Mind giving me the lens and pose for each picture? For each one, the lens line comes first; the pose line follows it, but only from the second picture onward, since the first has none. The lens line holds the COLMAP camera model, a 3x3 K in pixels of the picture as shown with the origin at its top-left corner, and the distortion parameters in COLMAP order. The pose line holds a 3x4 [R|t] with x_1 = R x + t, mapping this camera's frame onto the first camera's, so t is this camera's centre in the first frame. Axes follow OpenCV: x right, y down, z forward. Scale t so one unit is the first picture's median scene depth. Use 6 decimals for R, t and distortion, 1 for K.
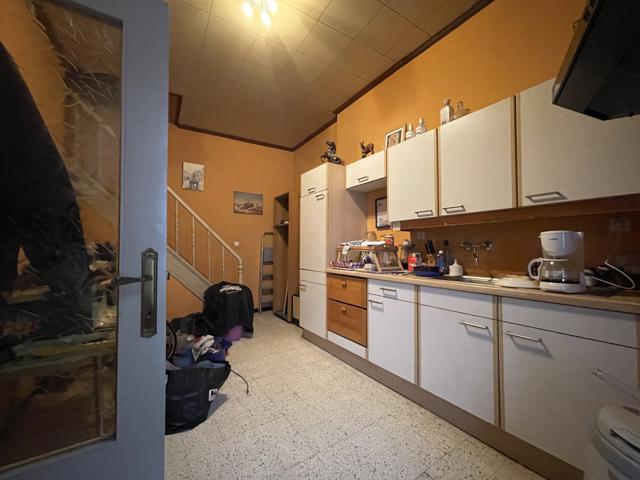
lens RADIAL K [[256.9, 0, 319.2], [0, 256.9, 242.2], [0, 0, 1]] dist [-0.001207, -0.000097]
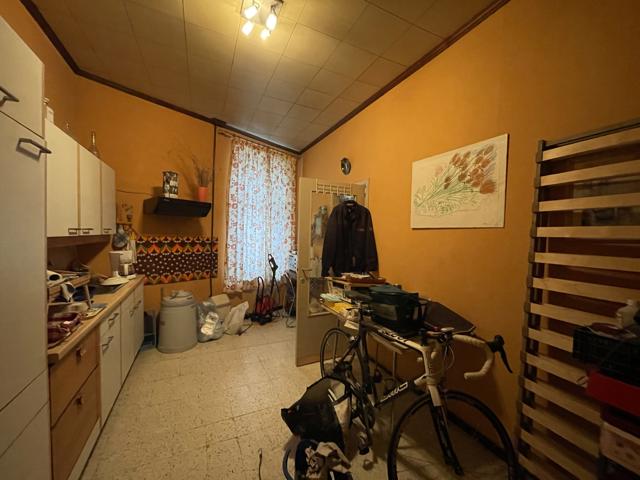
lens RADIAL K [[256.9, 0, 319.2], [0, 256.9, 242.2], [0, 0, 1]] dist [-0.001207, -0.000097]
pose [[-0.992333, -0.022327, 0.121556, -0.337209], [-0.021228, 0.999721, 0.010327, -0.062606], [-0.121753, 0.007667, -0.992531, 1.101922]]
